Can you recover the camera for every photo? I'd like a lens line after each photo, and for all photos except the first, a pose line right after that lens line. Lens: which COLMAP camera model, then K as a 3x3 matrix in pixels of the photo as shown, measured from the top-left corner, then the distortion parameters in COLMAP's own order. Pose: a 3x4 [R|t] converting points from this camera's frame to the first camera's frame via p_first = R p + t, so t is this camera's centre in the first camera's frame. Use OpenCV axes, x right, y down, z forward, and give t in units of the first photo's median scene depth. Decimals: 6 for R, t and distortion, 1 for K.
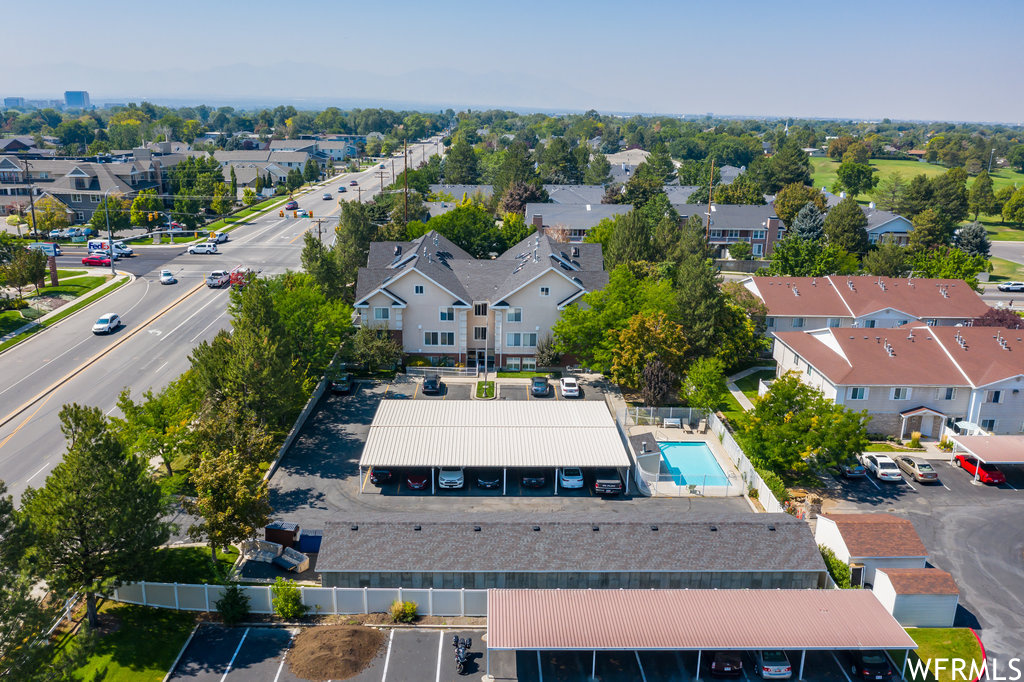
lens RADIAL K [[815.6, 0, 512.0], [0, 815.6, 341.0], [0, 0, 1]] dist [-0.004986, -0.003891]
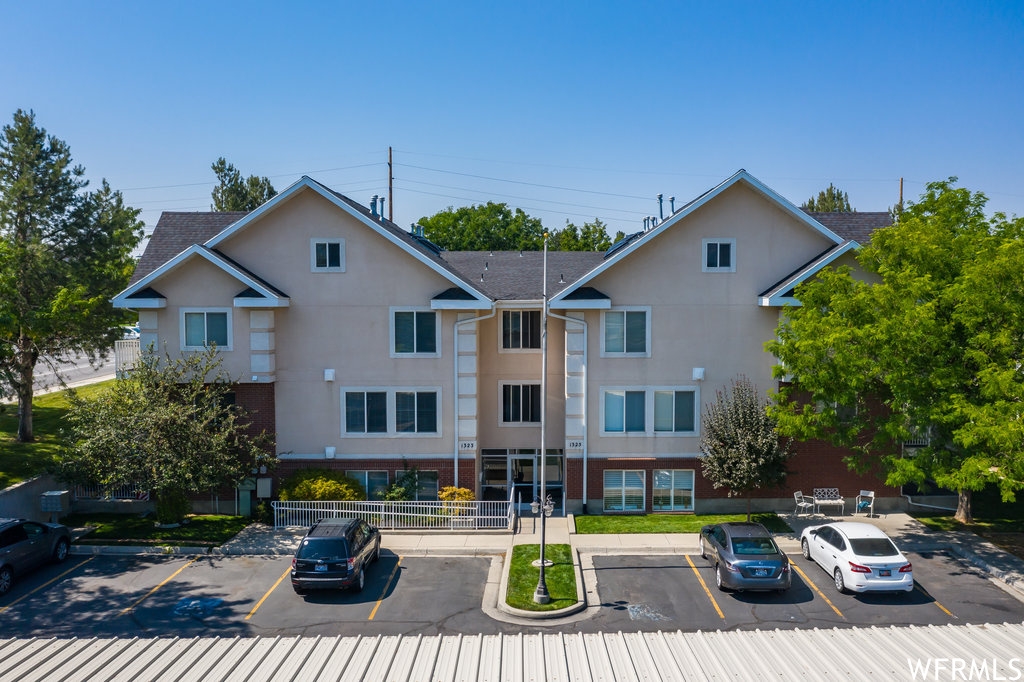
lens RADIAL K [[803.2, 0, 546.9], [0, 803.2, 341.0], [0, 0, 1]] dist [-0.034554, -0.002235]
pose [[0.999803, -0.019802, -0.001022, -0.029860], [0.019013, 0.972035, -0.234066, 0.047812], [0.005629, 0.234000, 0.972220, 0.745272]]
